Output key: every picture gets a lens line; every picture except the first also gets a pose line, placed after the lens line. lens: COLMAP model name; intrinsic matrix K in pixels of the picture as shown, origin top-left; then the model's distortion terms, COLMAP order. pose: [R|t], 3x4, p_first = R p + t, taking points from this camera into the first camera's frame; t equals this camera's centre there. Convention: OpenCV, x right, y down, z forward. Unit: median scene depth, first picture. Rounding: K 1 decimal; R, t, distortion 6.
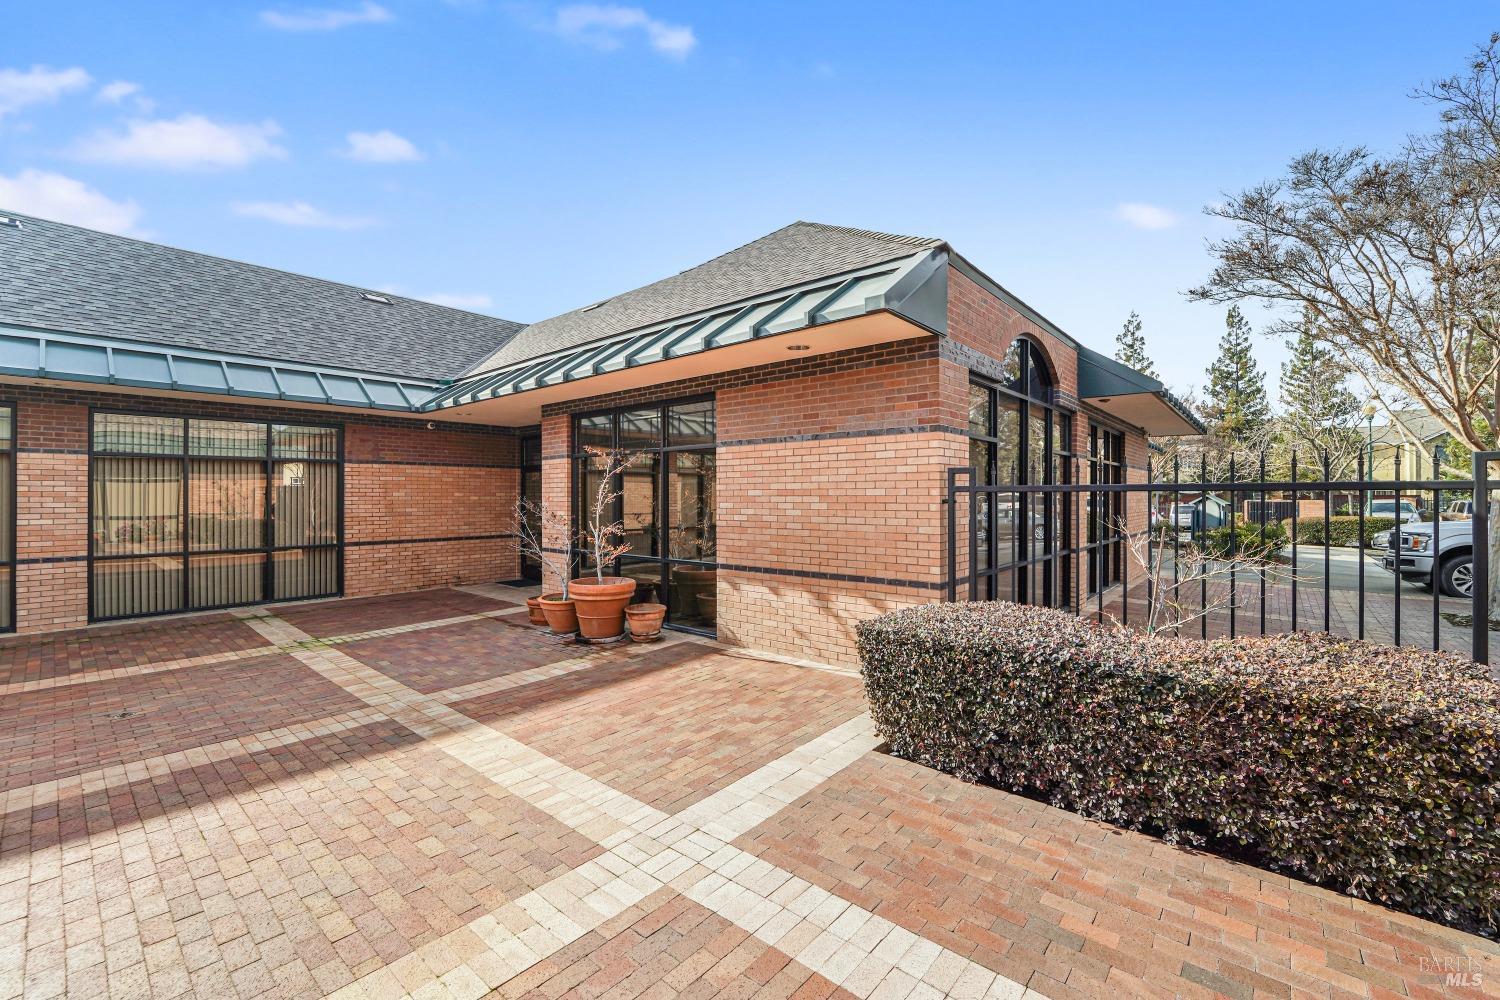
lens RADIAL K [[613.6, 0, 750.6], [0, 613.6, 494.9], [0, 0, 1]] dist [-0.015195, -0.001203]
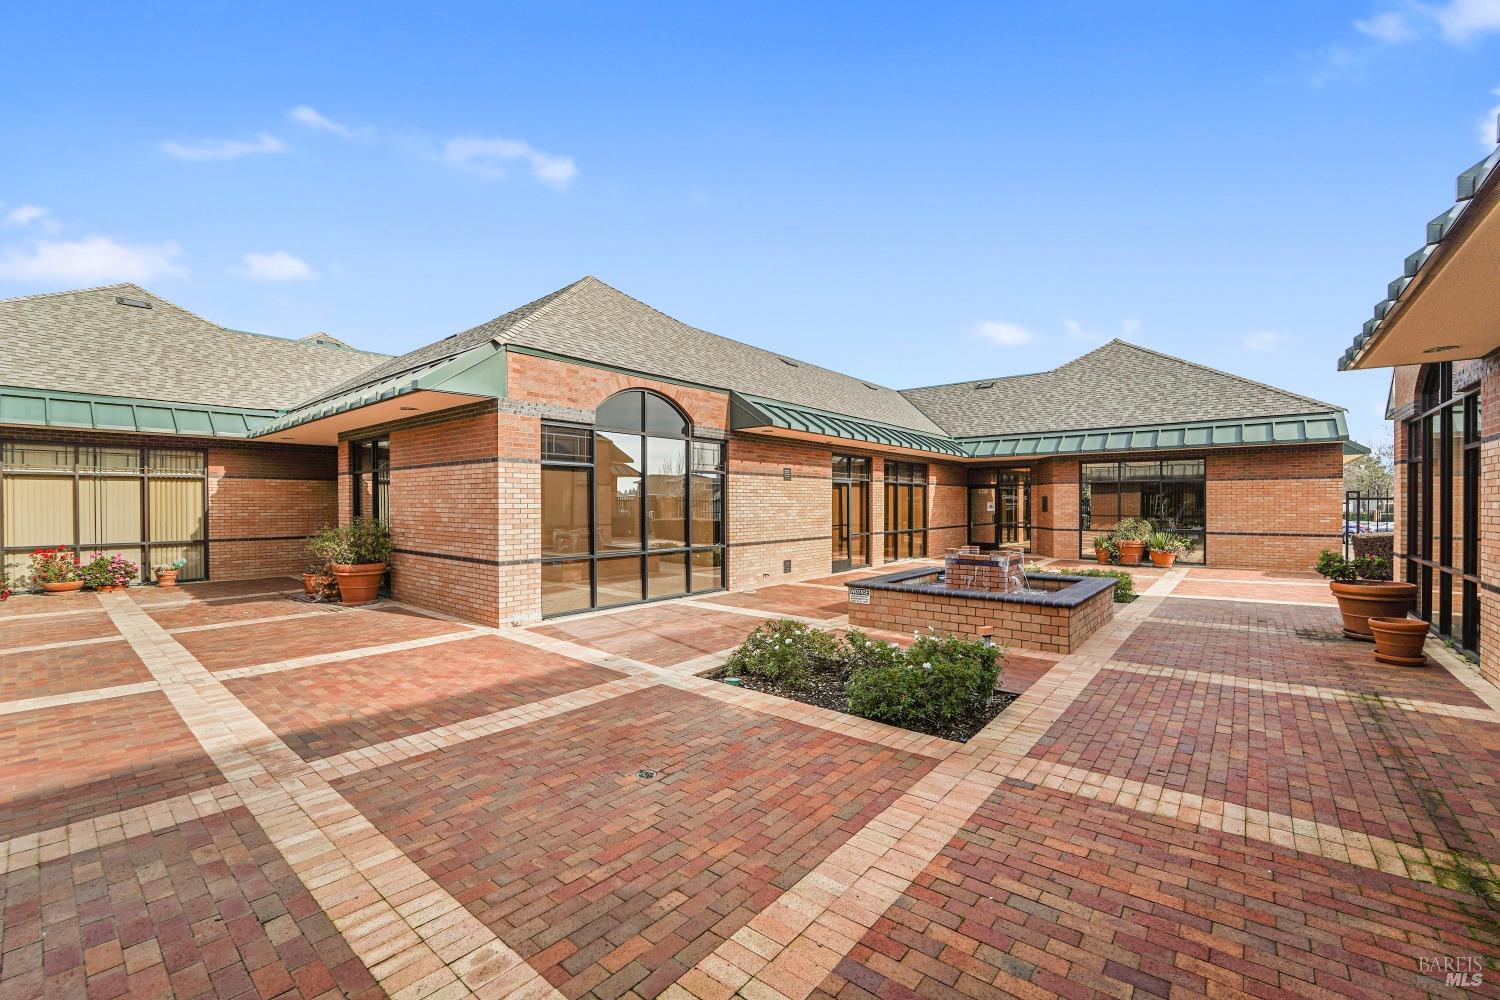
lens RADIAL K [[613.6, 0, 745.8], [0, 613.6, 505.3], [0, 0, 1]] dist [-0.015195, -0.001203]
pose [[-0.999941, 0.002506, -0.010527, -0.998800], [0.002465, 0.999989, 0.003919, 0.006521], [0.010537, 0.003893, -0.999937, 1.547038]]
